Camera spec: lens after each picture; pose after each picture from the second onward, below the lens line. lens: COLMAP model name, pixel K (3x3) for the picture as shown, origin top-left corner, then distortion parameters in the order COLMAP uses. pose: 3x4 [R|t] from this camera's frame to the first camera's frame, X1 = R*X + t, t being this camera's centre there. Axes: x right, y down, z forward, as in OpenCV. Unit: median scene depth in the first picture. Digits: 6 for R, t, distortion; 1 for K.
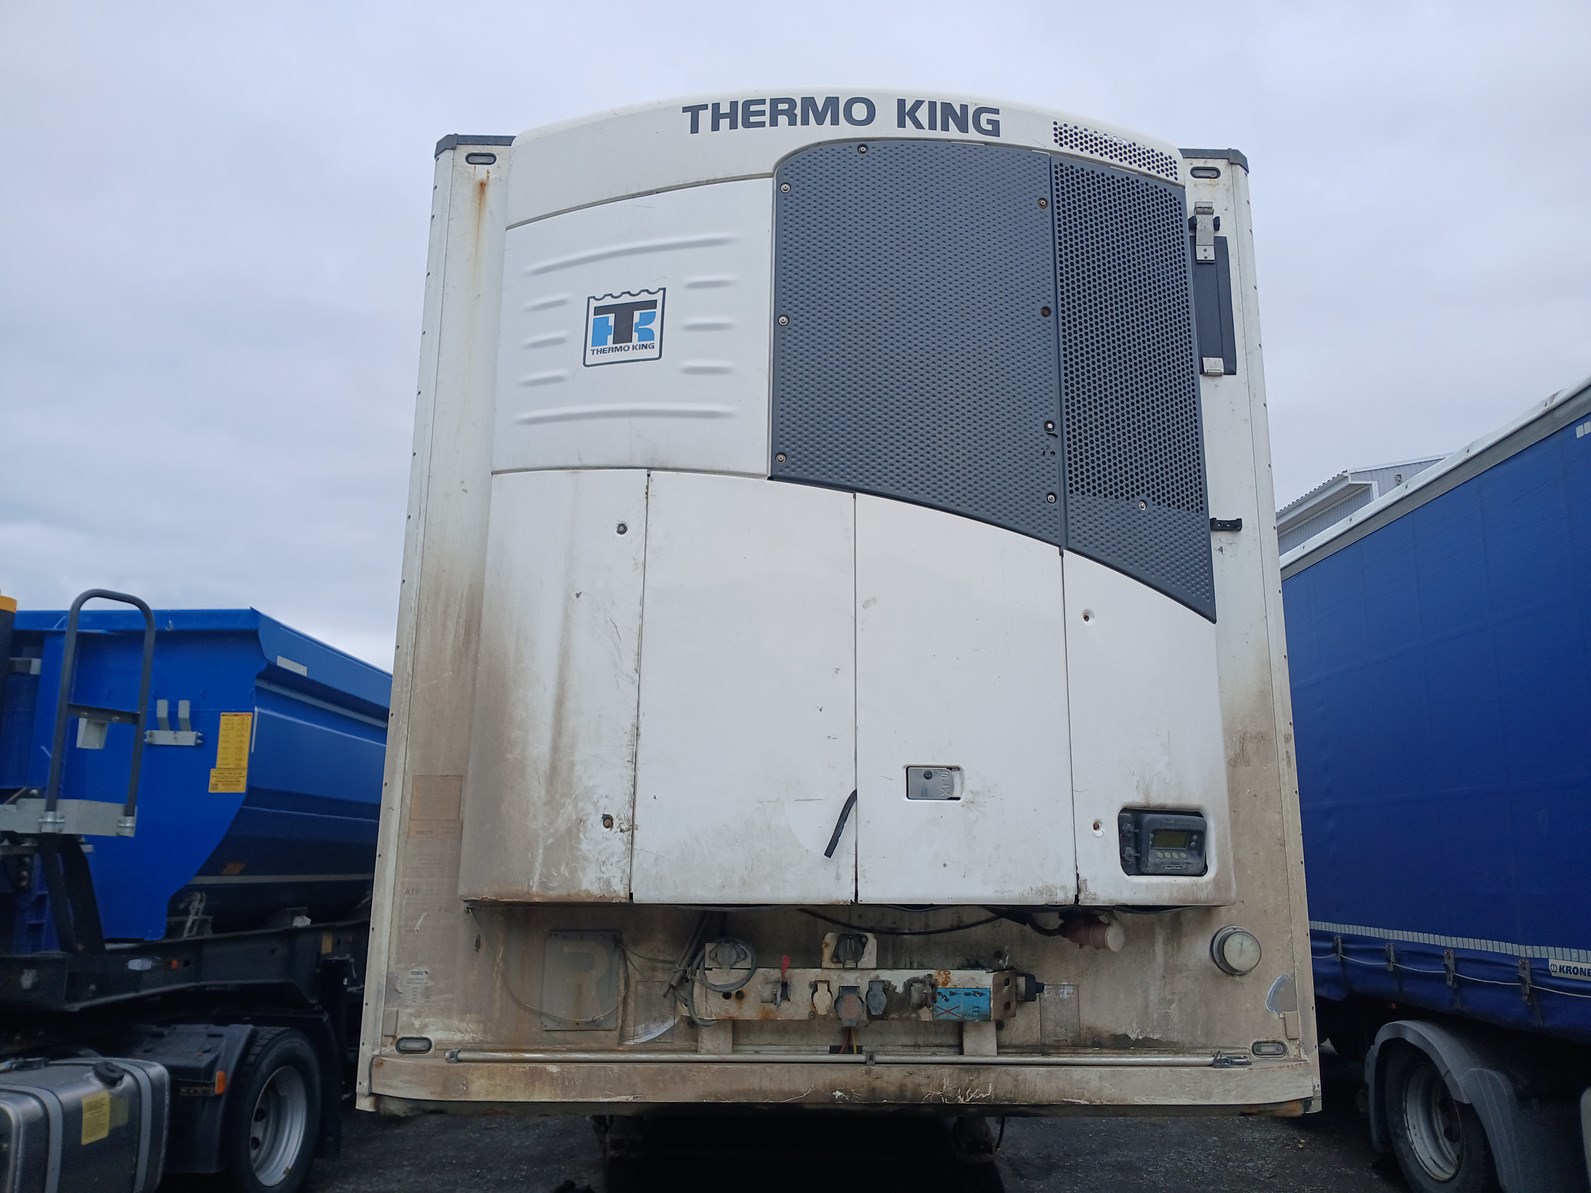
lens RADIAL K [[1217.7, 0, 789.8], [0, 1217.7, 594.4], [0, 0, 1]] dist [0.138923, -0.317215]
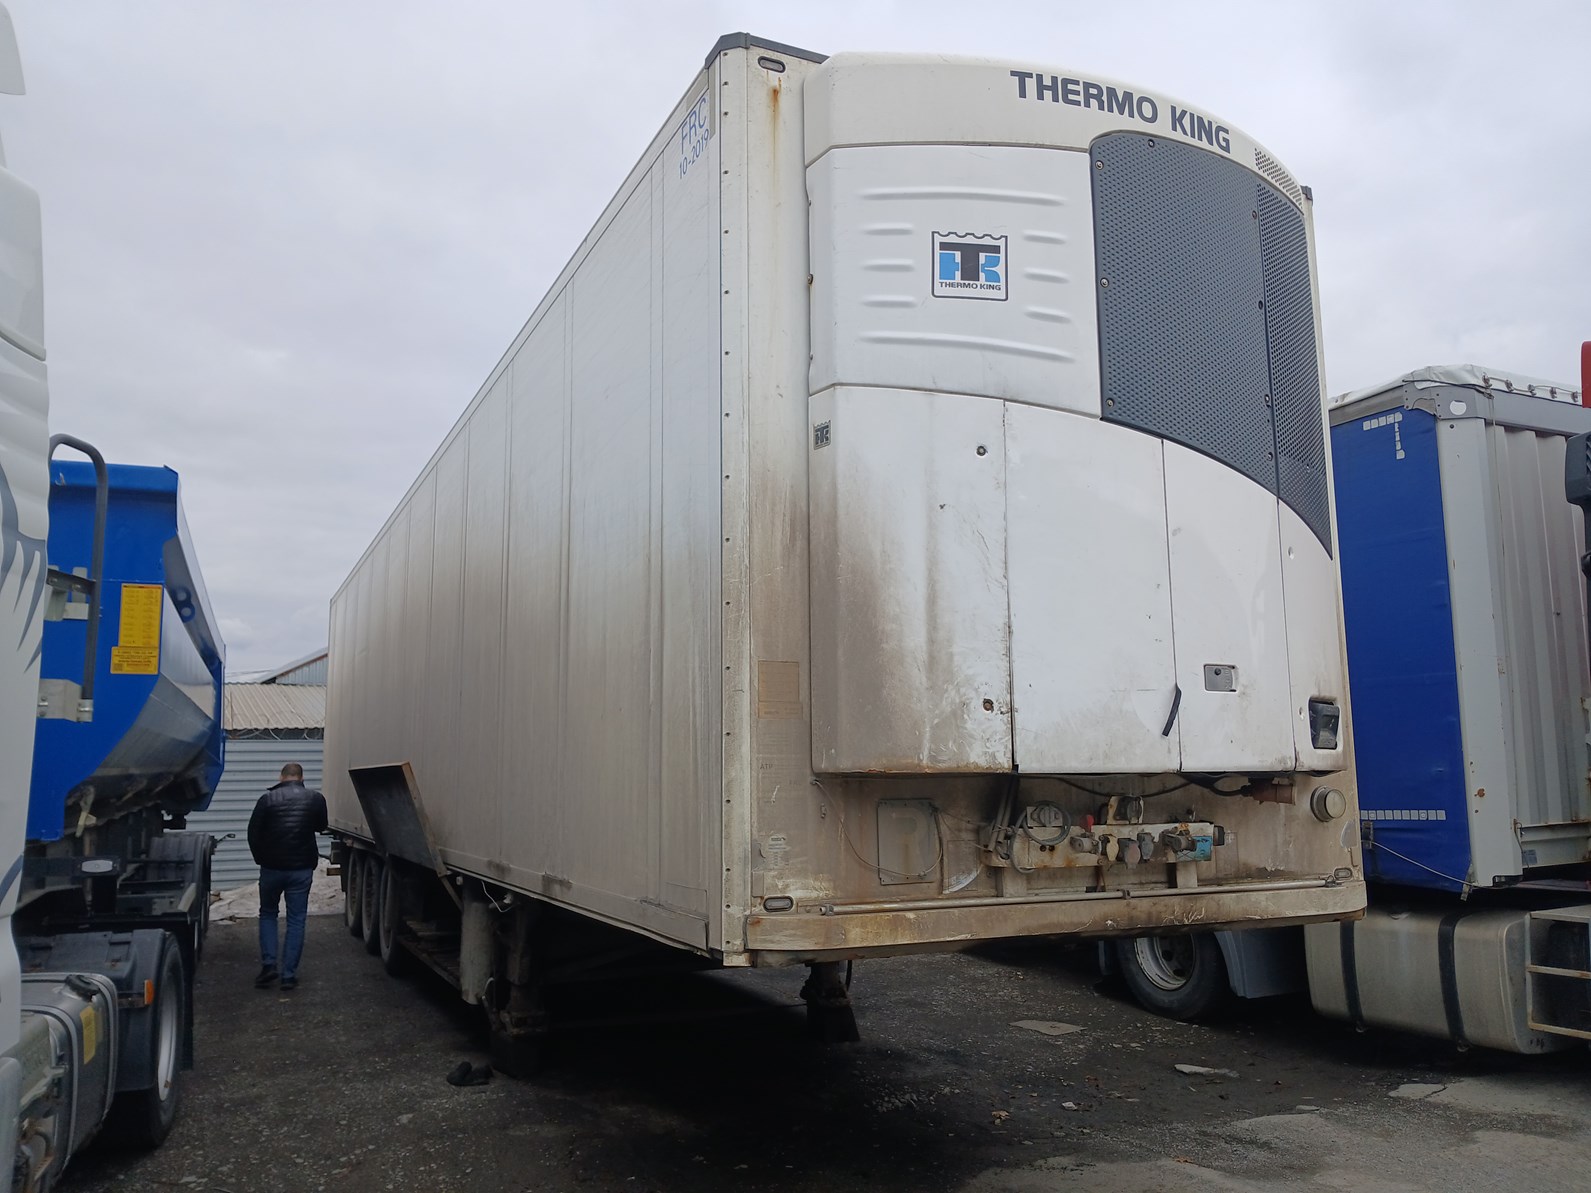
lens RADIAL K [[1217.7, 0, 789.8], [0, 1217.7, 594.4], [0, 0, 1]] dist [0.138923, -0.317215]
pose [[0.910193, 0.045869, 0.411637, -0.753500], [-0.079164, 0.994793, 0.064193, 0.019923], [-0.406549, -0.091015, 0.909084, 0.028835]]
